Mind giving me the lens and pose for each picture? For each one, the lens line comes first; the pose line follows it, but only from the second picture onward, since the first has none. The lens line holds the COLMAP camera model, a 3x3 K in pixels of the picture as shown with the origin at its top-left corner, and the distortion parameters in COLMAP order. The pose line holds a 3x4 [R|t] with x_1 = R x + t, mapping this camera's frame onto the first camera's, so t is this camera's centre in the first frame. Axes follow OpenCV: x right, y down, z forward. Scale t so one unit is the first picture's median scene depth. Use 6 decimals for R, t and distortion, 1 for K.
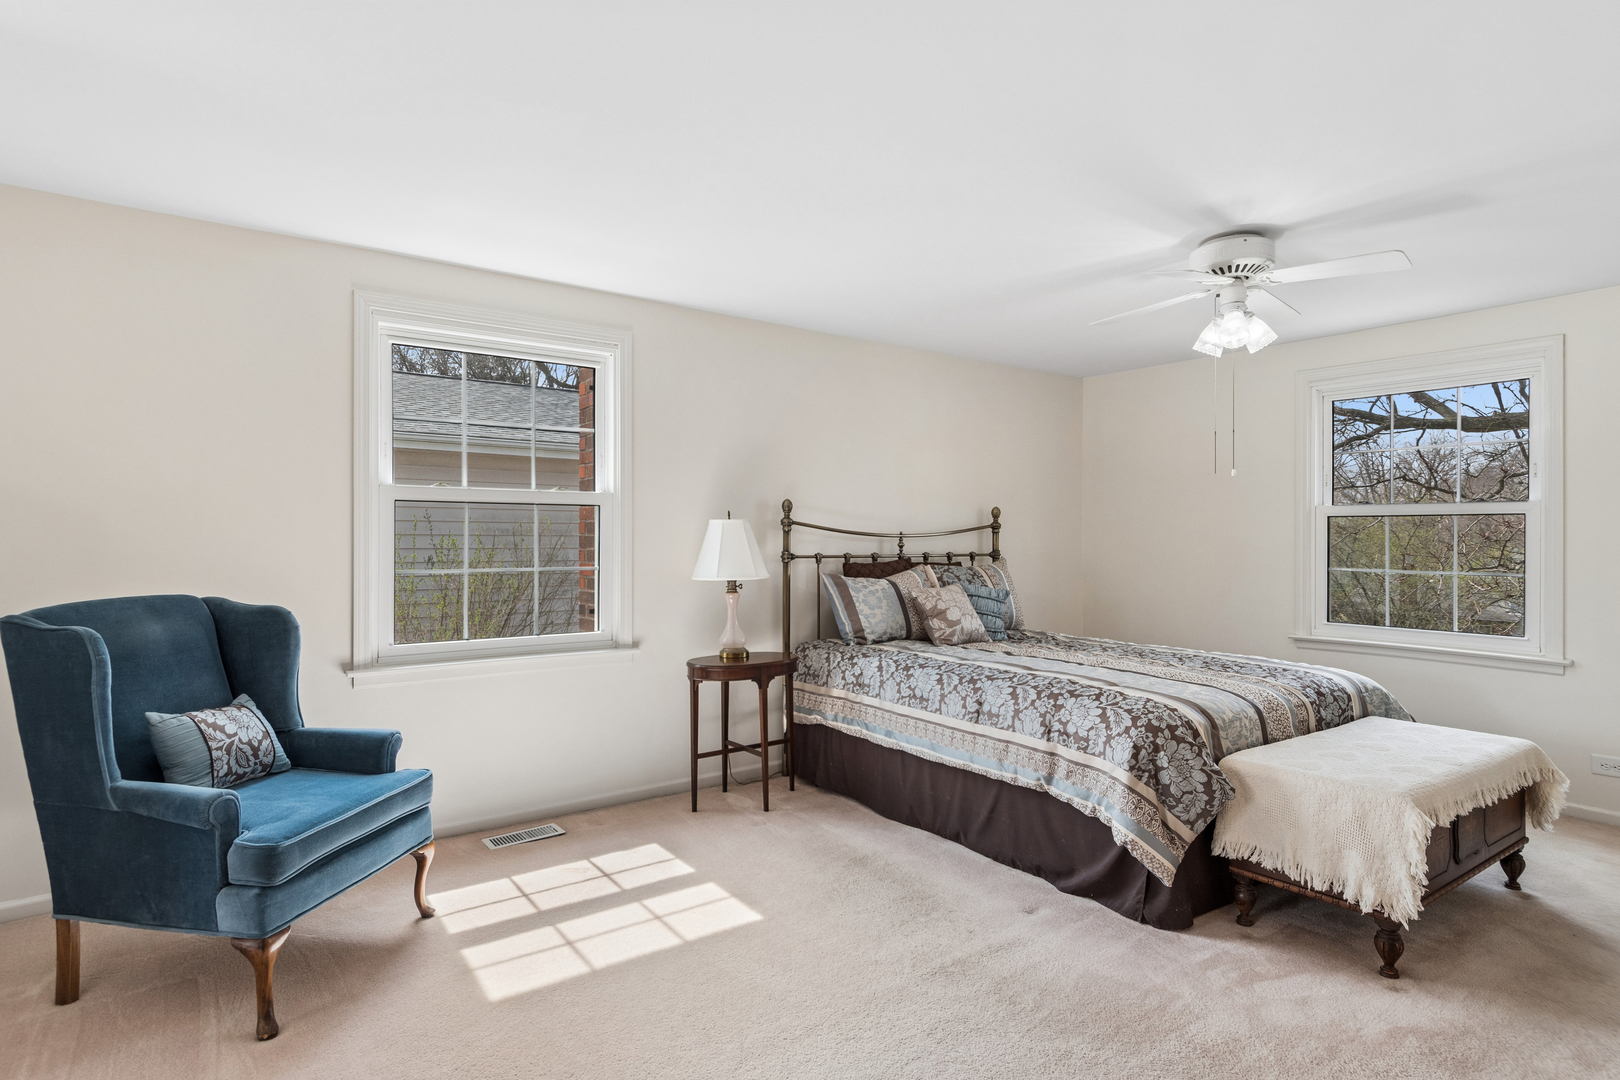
lens RADIAL K [[851.6, 0, 806.6], [0, 851.6, 540.7], [0, 0, 1]] dist [0.003420, -0.003252]
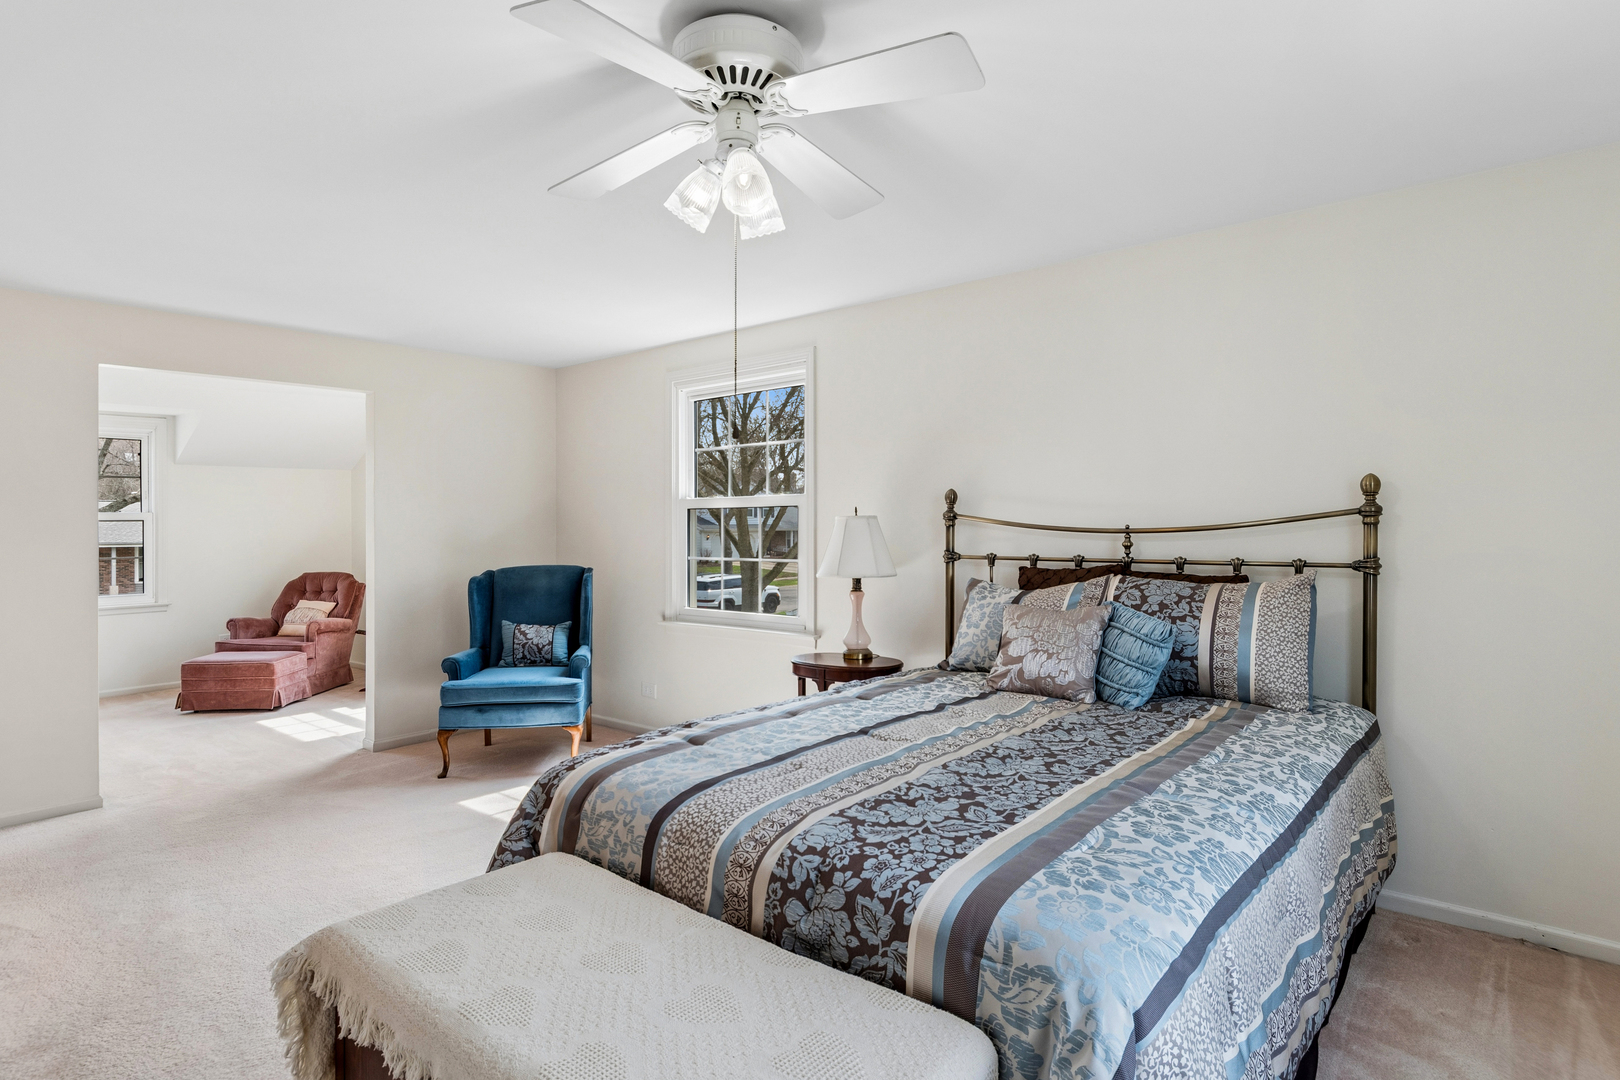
lens RADIAL K [[851.6, 0, 773.4], [0, 851.6, 527.2], [0, 0, 1]] dist [0.003420, -0.003252]
pose [[0.237134, -0.002098, -0.971475, 0.761106], [0.006455, 0.999979, -0.000584, -0.010923], [0.971455, -0.006133, 0.237143, 0.621353]]
